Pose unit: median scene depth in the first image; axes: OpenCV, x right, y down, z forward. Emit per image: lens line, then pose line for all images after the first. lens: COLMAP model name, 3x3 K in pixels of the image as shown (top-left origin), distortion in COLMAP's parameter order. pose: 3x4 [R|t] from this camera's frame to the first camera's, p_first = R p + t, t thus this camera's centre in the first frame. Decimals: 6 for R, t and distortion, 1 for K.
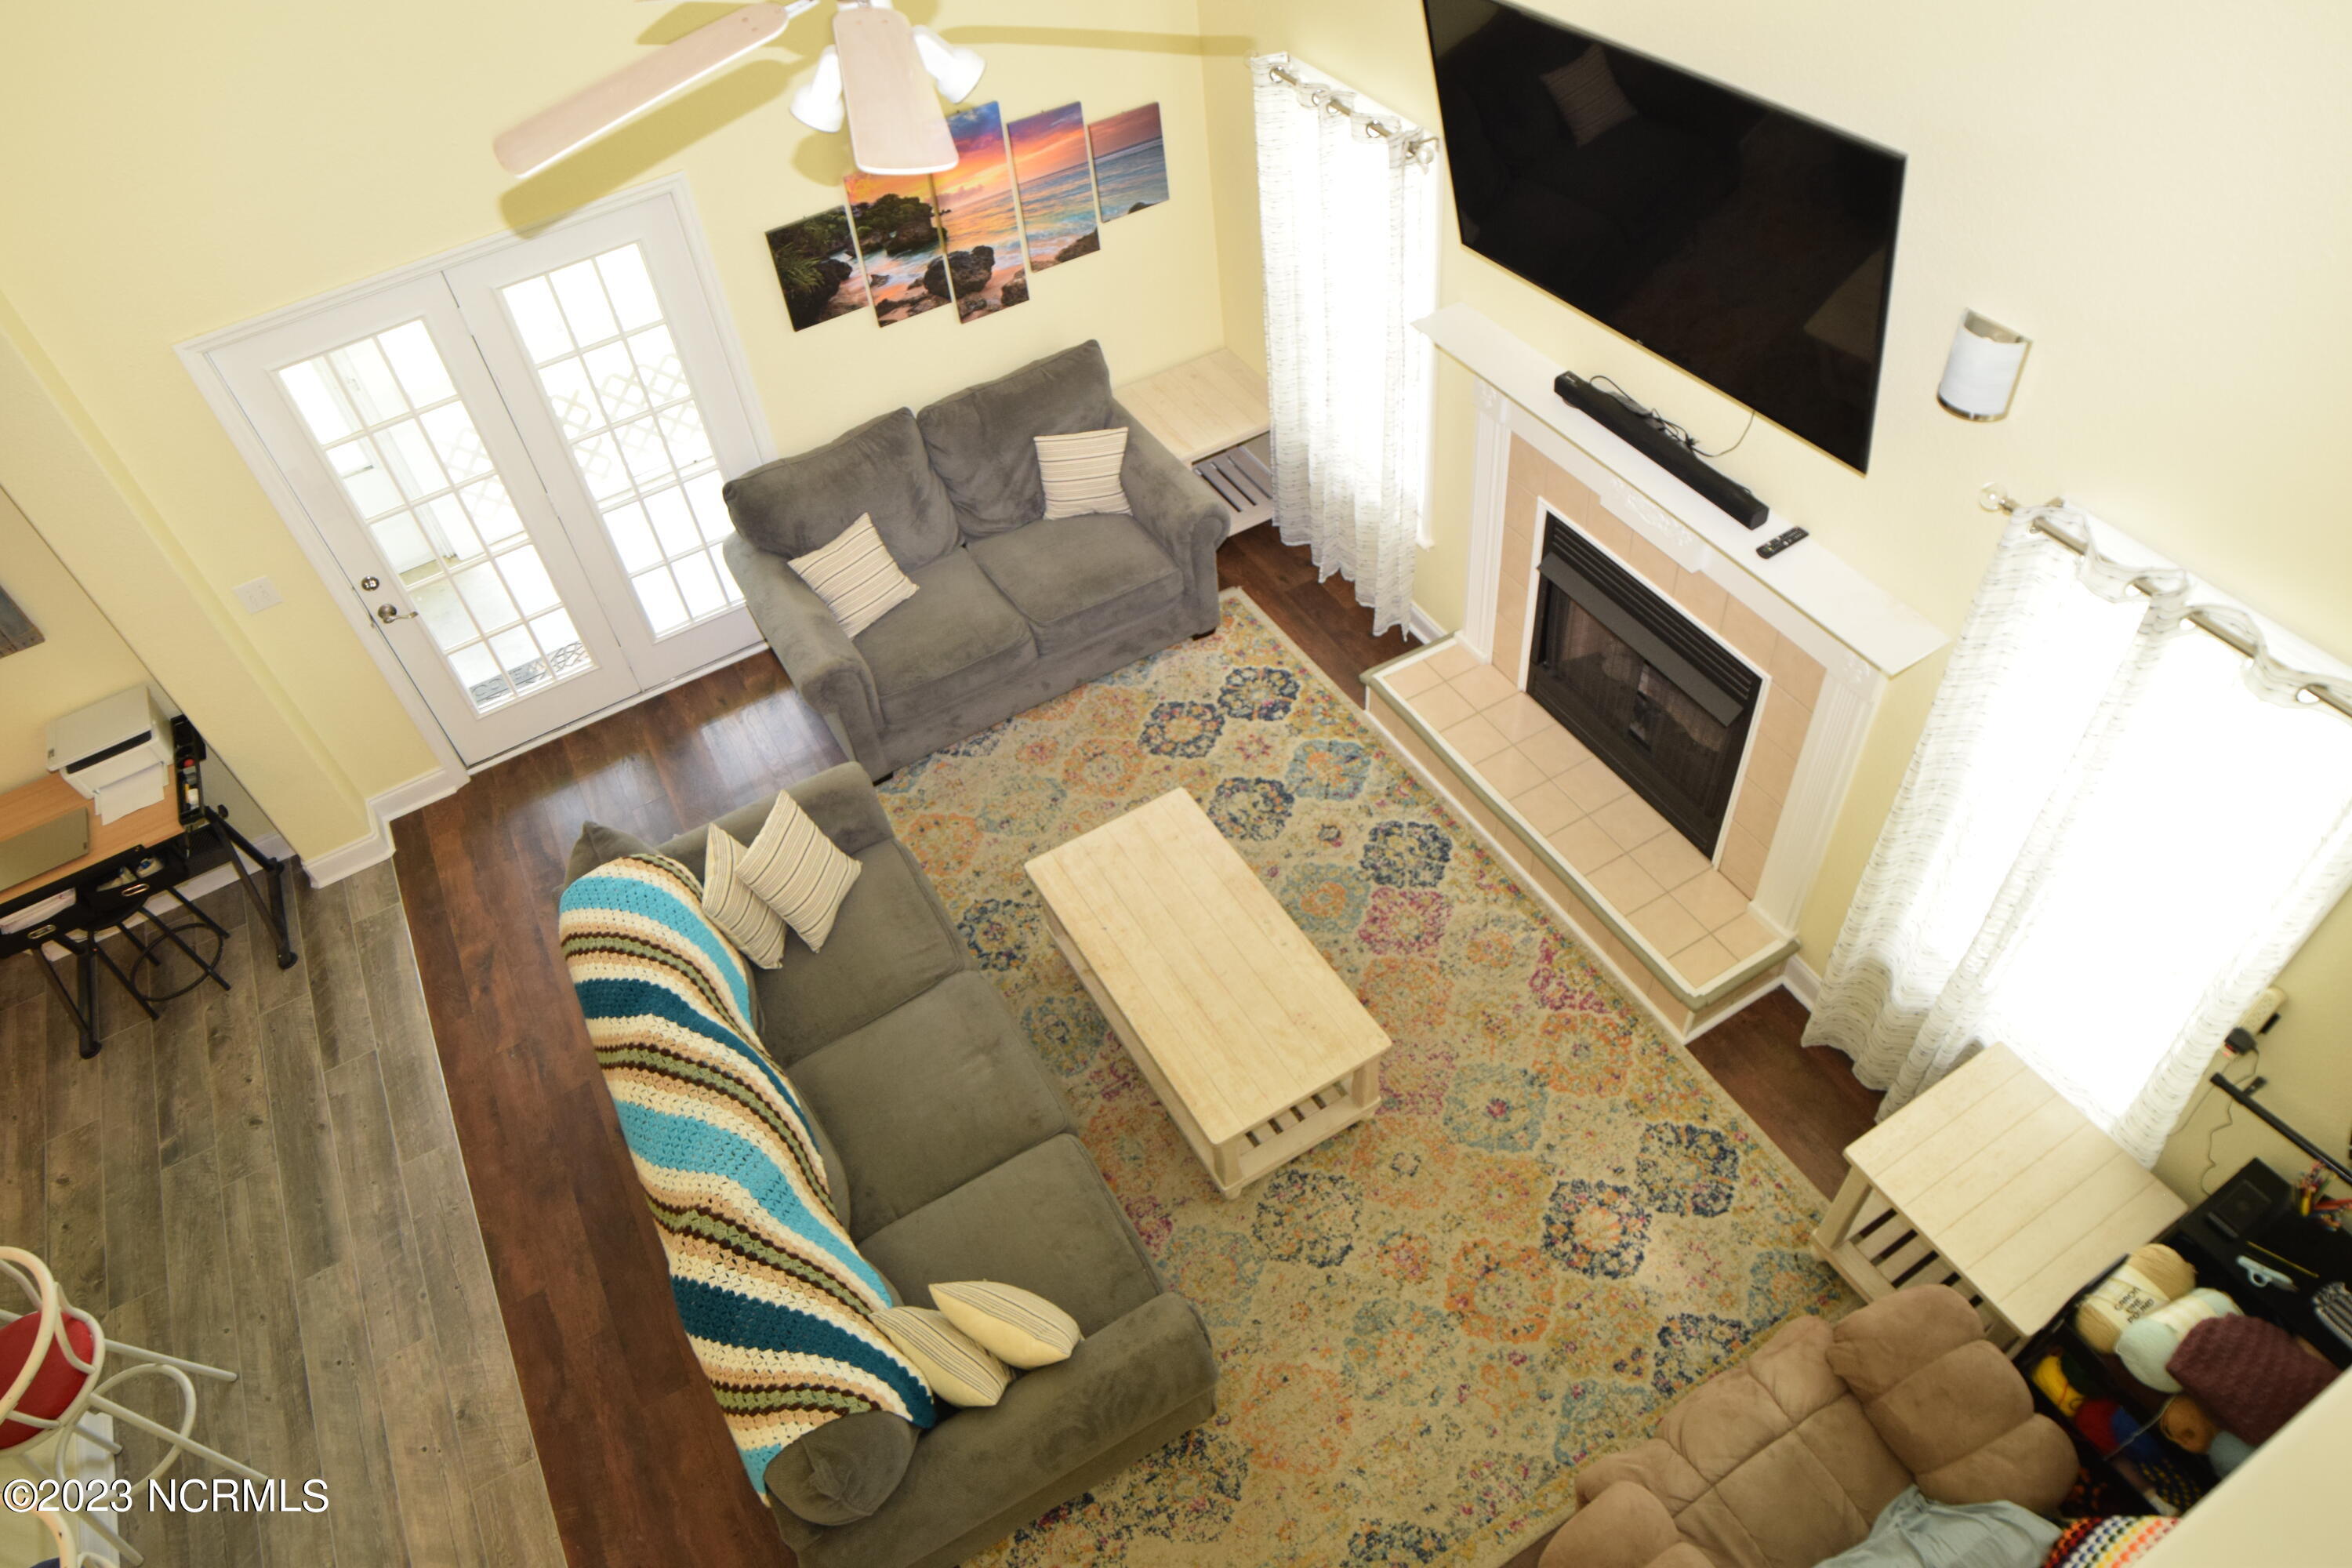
lens RADIAL K [[1460.8, 0, 1165.9], [0, 1460.8, 788.4], [0, 0, 1]] dist [-0.122572, 0.052030]
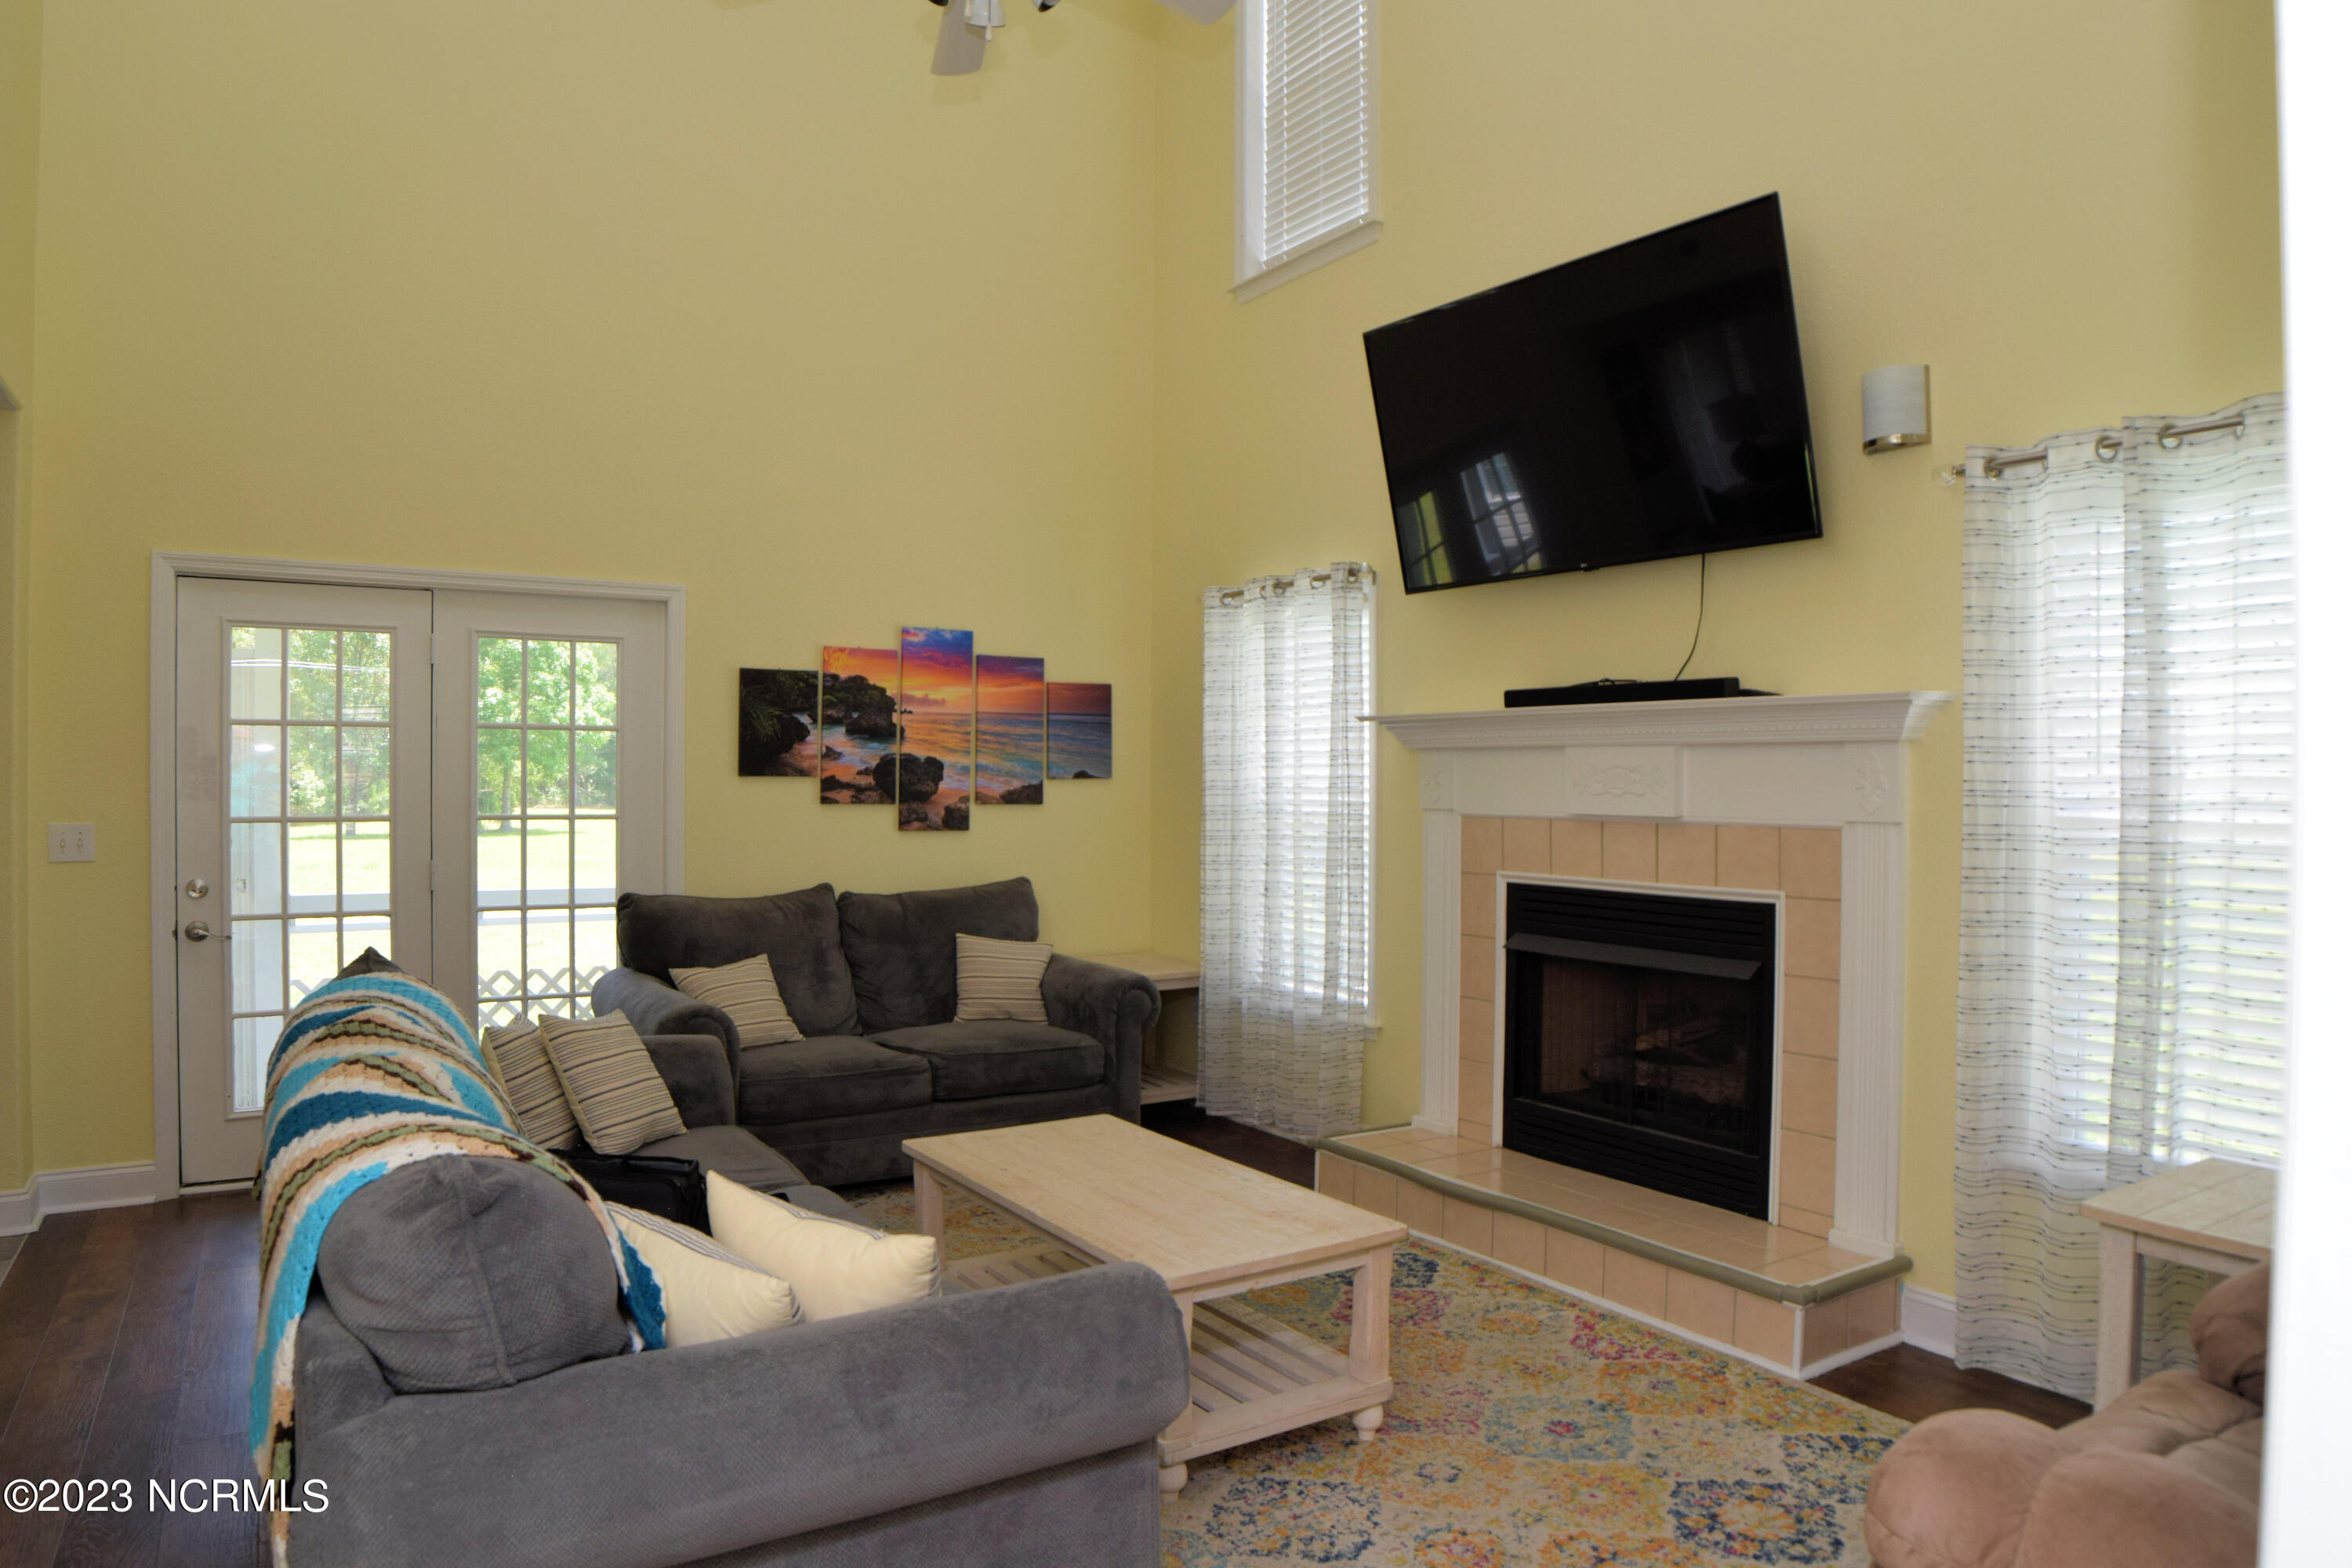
lens RADIAL K [[1460.8, 0, 1165.9], [0, 1460.8, 788.4], [0, 0, 1]] dist [-0.122572, 0.052030]
pose [[0.993647, 0.099207, 0.053131, -0.015800], [-0.027844, 0.674155, -0.738065, 0.434630], [-0.109040, 0.731897, 0.672635, 0.301429]]
